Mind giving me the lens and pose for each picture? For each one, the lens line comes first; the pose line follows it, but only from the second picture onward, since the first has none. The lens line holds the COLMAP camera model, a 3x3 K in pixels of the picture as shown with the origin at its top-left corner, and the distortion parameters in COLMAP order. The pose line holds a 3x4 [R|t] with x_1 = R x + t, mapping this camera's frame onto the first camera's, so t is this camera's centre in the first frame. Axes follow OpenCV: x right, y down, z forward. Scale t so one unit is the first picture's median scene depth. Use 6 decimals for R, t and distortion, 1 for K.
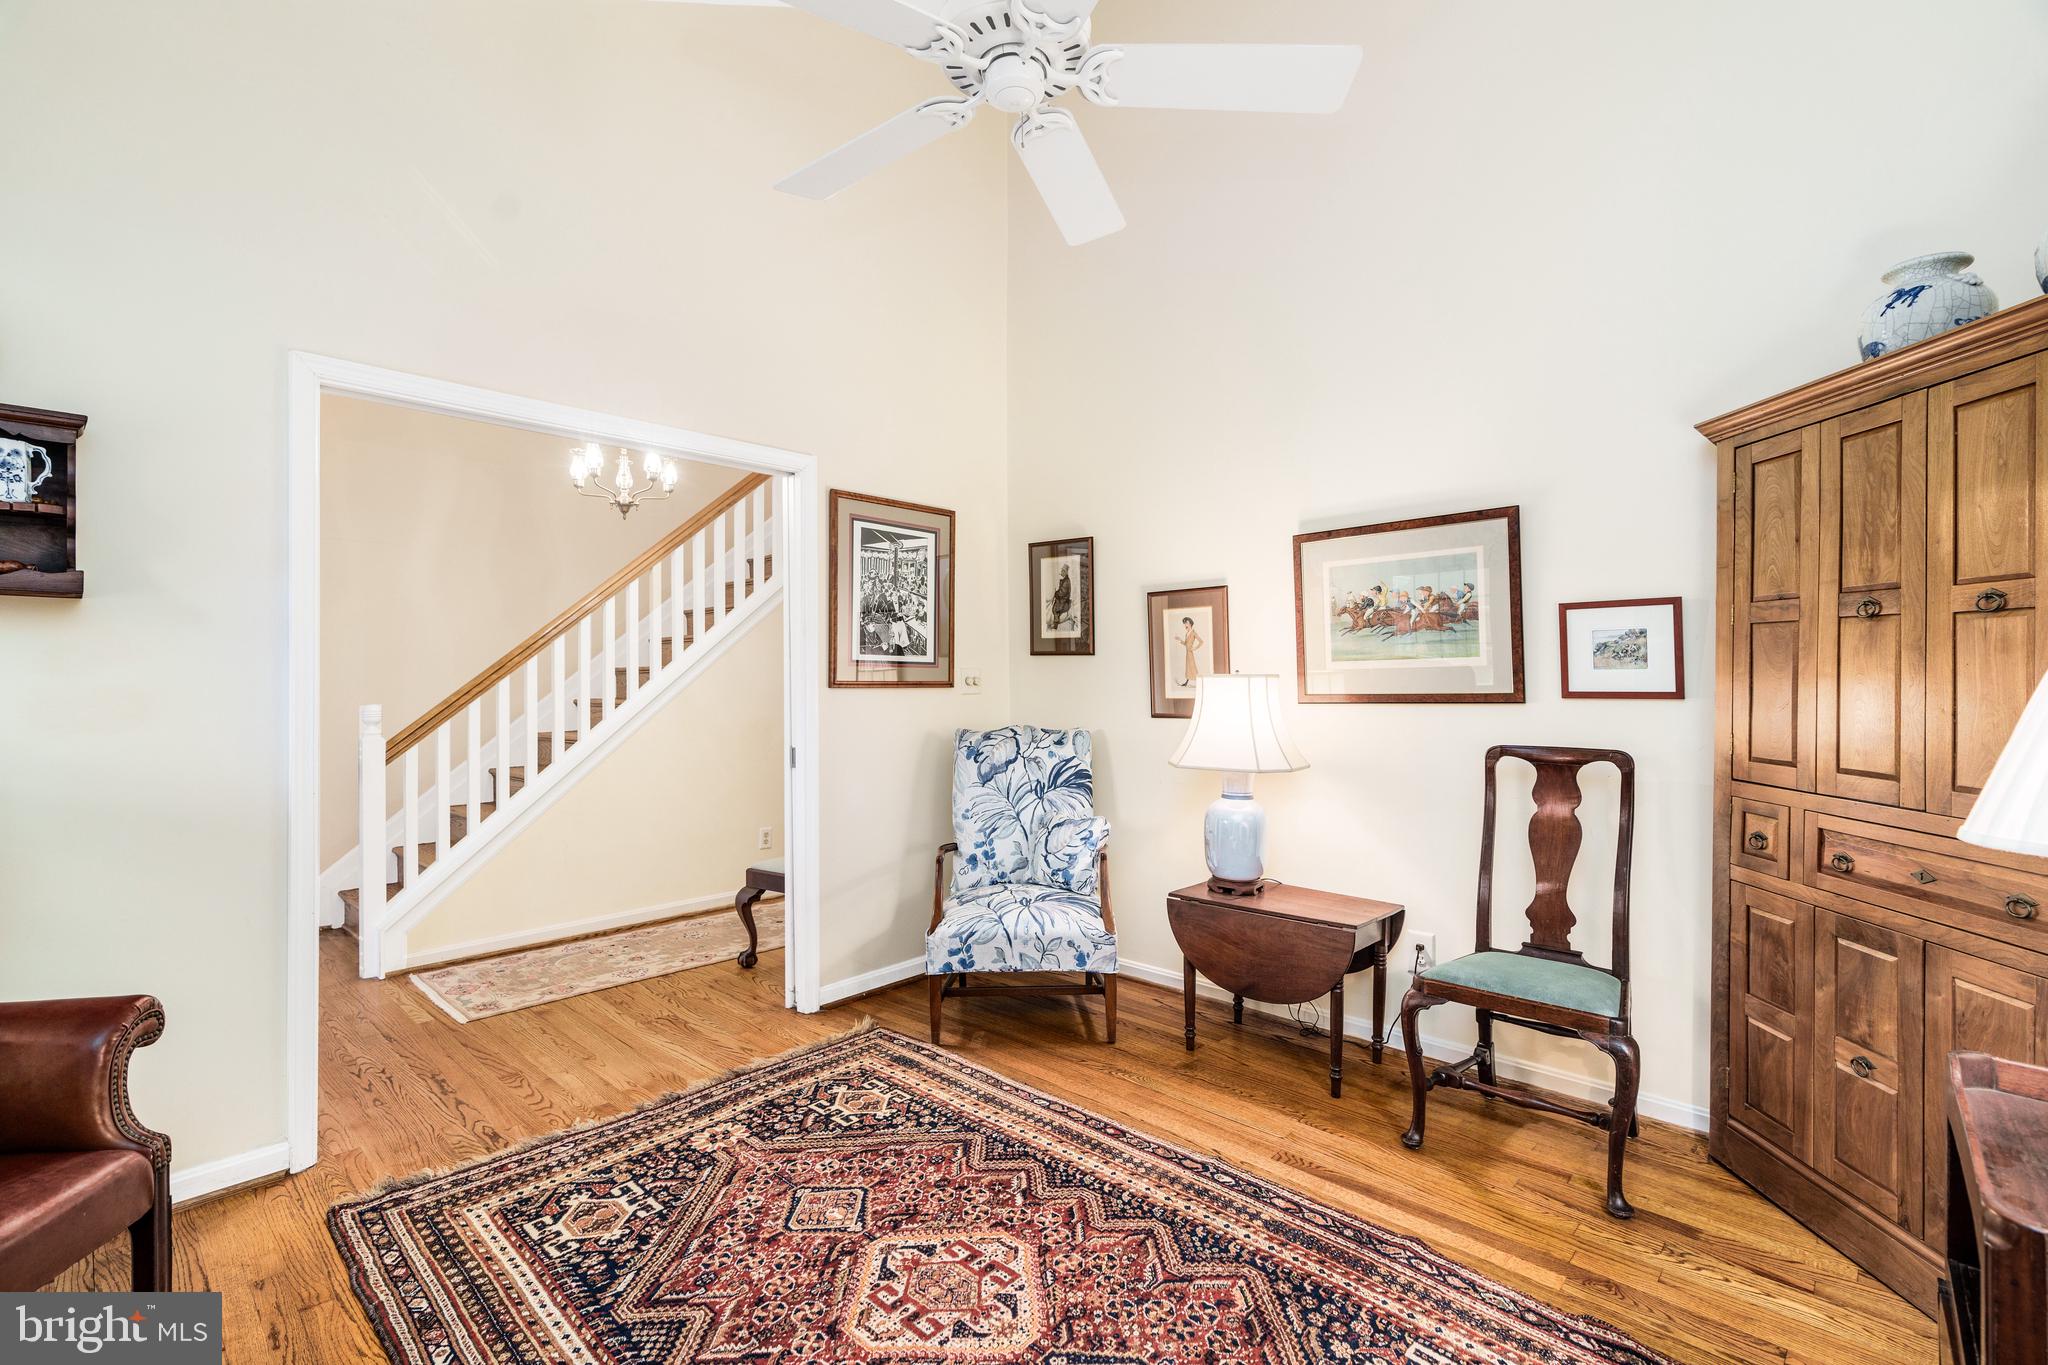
lens RADIAL K [[923.9, 0, 1024.0], [0, 923.9, 678.6], [0, 0, 1]] dist [-0.006804, 0.001125]
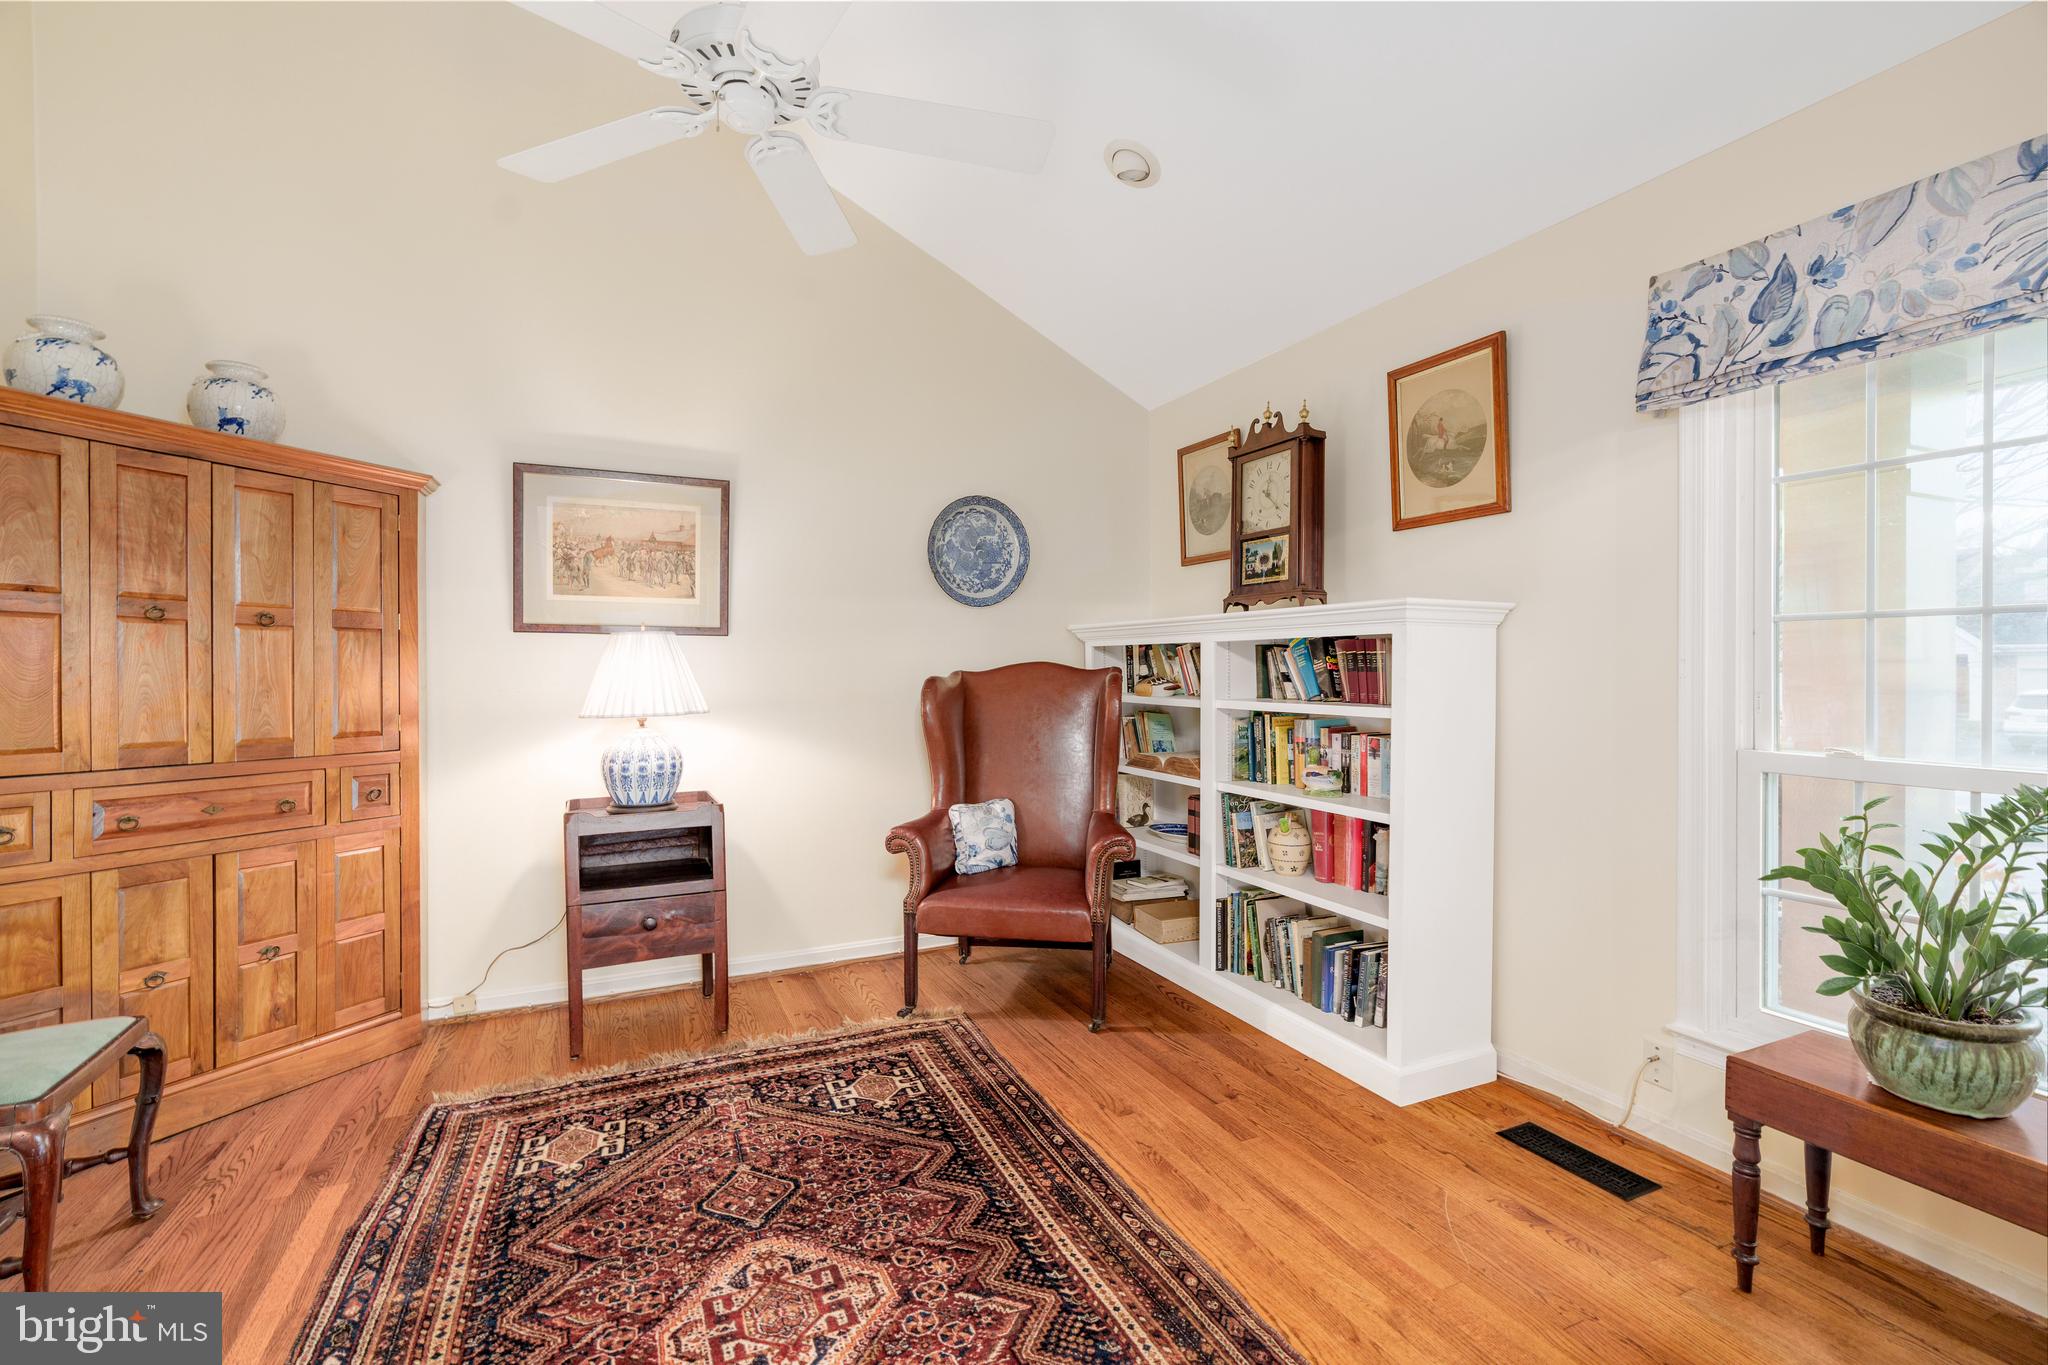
lens RADIAL K [[923.9, 0, 1030.0], [0, 923.9, 675.9], [0, 0, 1]] dist [-0.006804, 0.001125]
pose [[-0.933561, 0.005512, 0.358375, -0.682658], [0.007574, 0.999962, 0.004352, 0.014591], [-0.358338, 0.006777, -0.933567, 1.835652]]
